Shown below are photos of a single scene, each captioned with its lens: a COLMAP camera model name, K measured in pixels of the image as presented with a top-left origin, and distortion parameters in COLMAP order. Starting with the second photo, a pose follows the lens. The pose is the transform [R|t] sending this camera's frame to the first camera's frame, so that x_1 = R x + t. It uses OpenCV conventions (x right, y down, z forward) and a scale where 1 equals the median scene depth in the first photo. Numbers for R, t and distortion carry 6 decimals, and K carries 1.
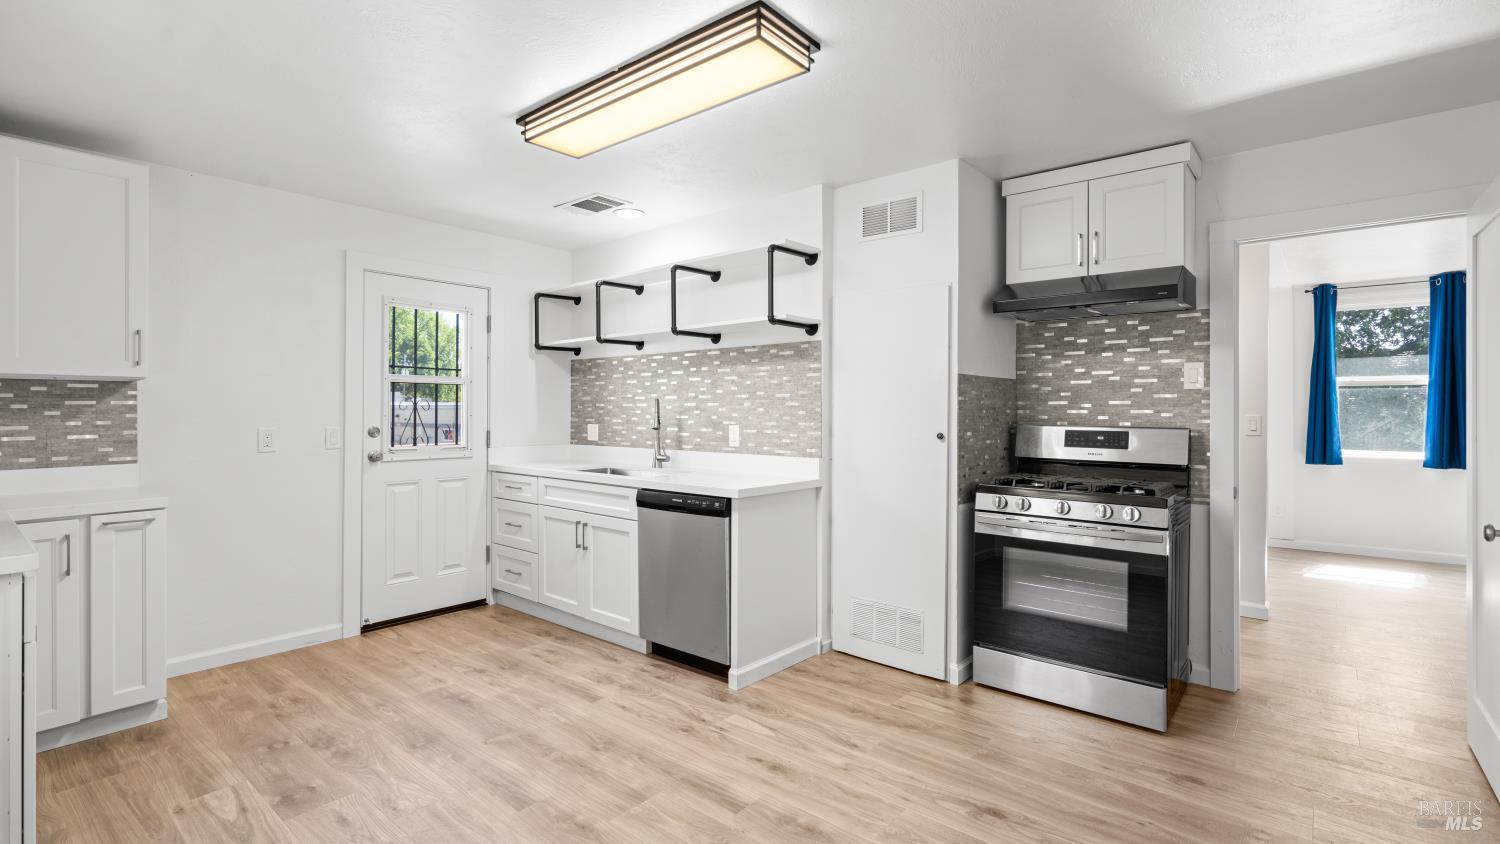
lens RADIAL K [[682.7, 0, 746.4], [0, 682.7, 410.8], [0, 0, 1]] dist [-0.003864, 0.000109]
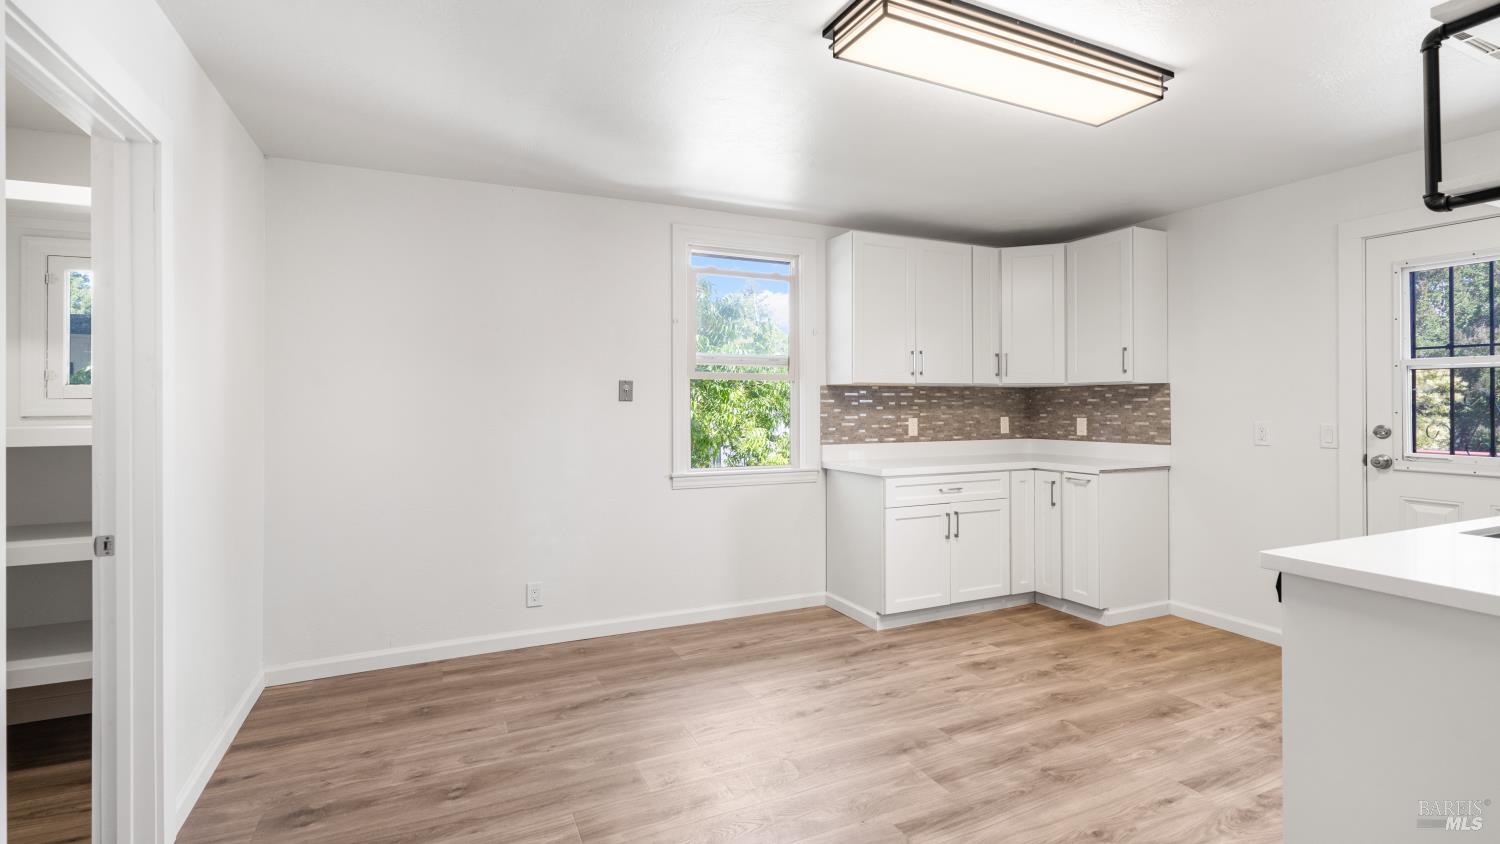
lens RADIAL K [[688.9, 0, 756.2], [0, 688.9, 400.5], [0, 0, 1]] dist [-0.000654, -0.000015]
pose [[-0.417824, -0.001382, -0.908527, 0.545924], [0.001419, 0.999997, -0.002174, -0.006367], [0.908527, -0.002197, -0.417821, 0.702434]]
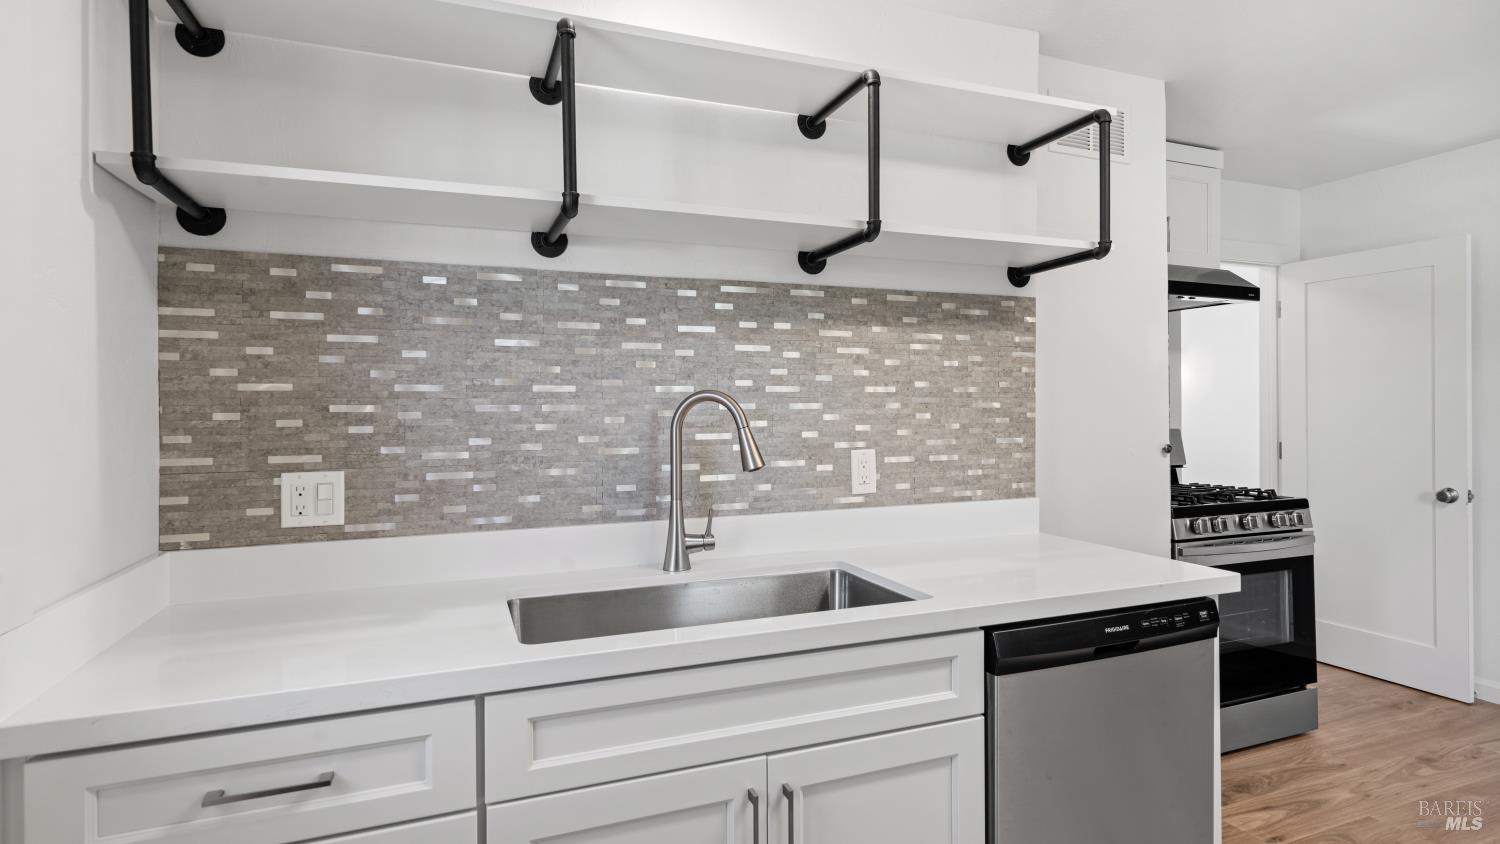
lens RADIAL K [[749.3, 0, 744.0], [0, 749.3, 414.1], [0, 0, 1]] dist [0.002148, 0.000502]
pose [[0.474550, -0.008121, 0.880191, -0.551094], [0.010358, 0.999940, 0.003641, -0.007033], [-0.880168, 0.007389, 0.474606, 0.866422]]
